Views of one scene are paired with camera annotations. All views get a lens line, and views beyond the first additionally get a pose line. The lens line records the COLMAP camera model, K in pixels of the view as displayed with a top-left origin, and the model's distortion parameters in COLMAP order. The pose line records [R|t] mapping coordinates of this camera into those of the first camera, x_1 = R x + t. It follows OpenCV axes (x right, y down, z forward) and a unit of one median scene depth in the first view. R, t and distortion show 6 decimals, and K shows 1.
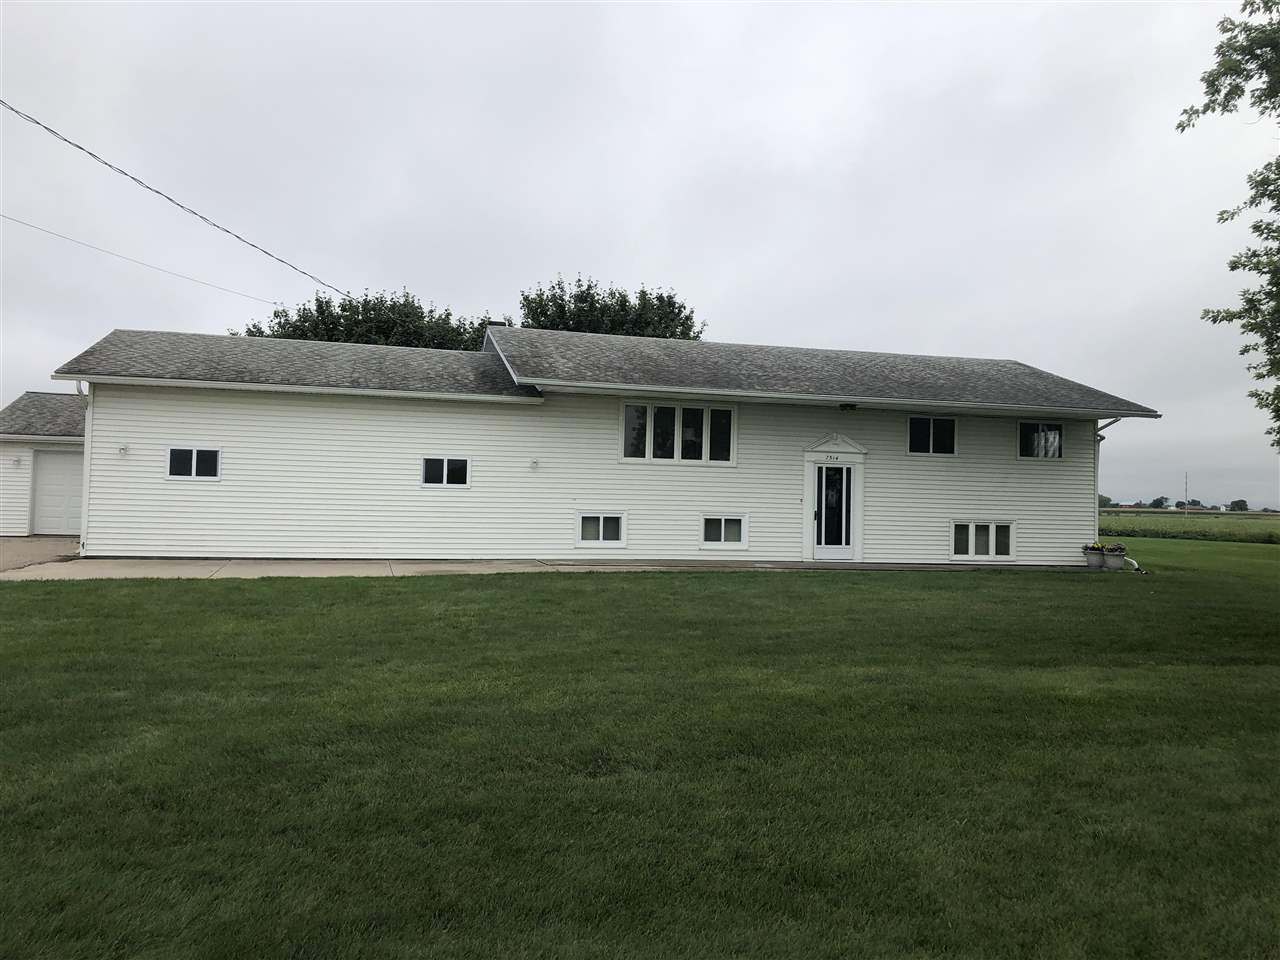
lens RADIAL K [[1039.1, 0, 638.4], [0, 1039.1, 473.2], [0, 0, 1]] dist [0.008785, -0.008520]
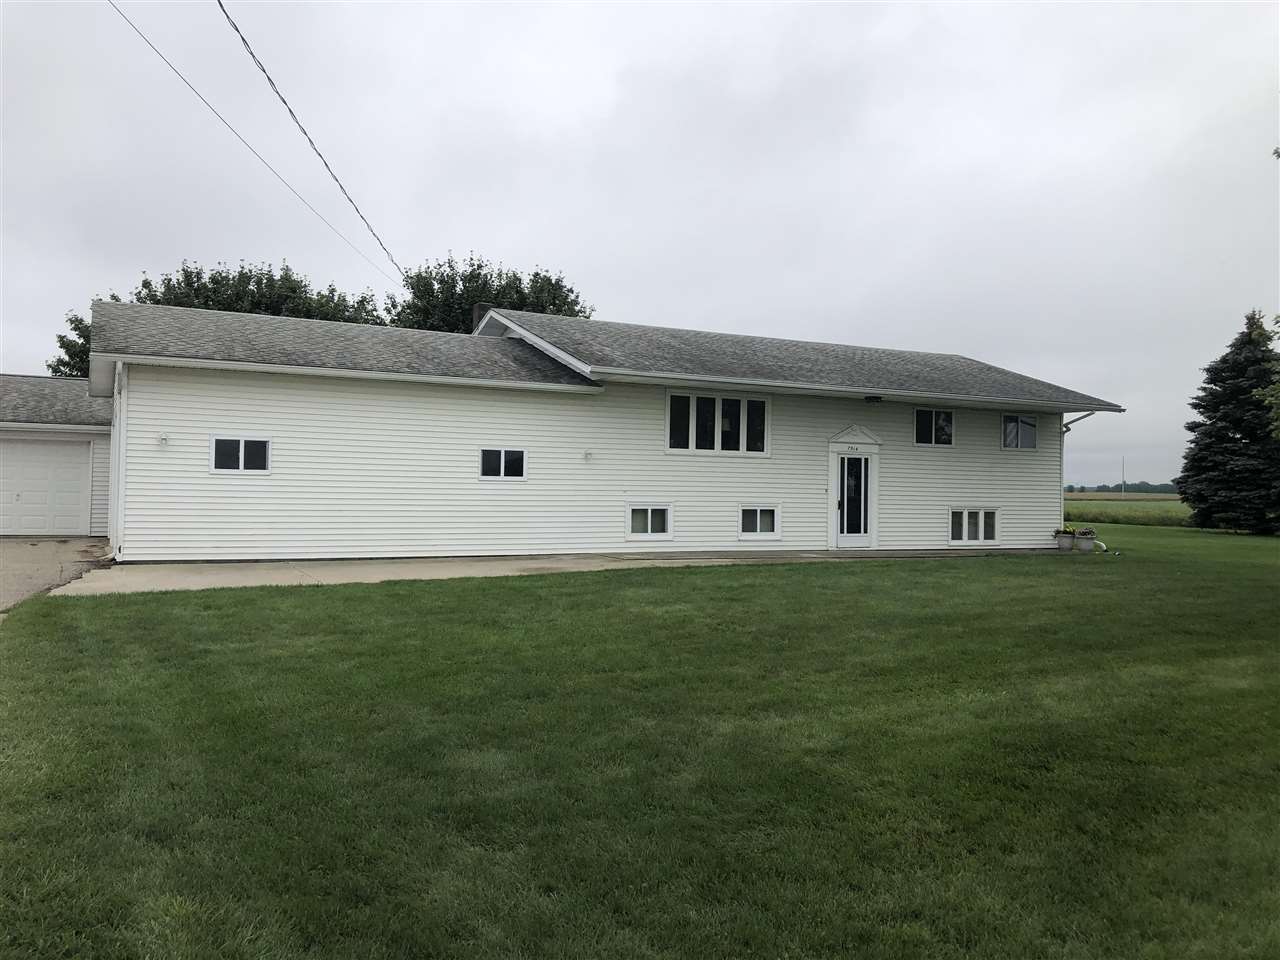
lens RADIAL K [[1039.1, 0, 639.6], [0, 1039.1, 485.8], [0, 0, 1]] dist [0.008785, -0.008520]
pose [[0.978052, -0.006078, 0.208275, -0.234415], [0.000088, 0.999586, 0.028757, -0.007576], [-0.208363, -0.028108, 0.977648, 0.041438]]
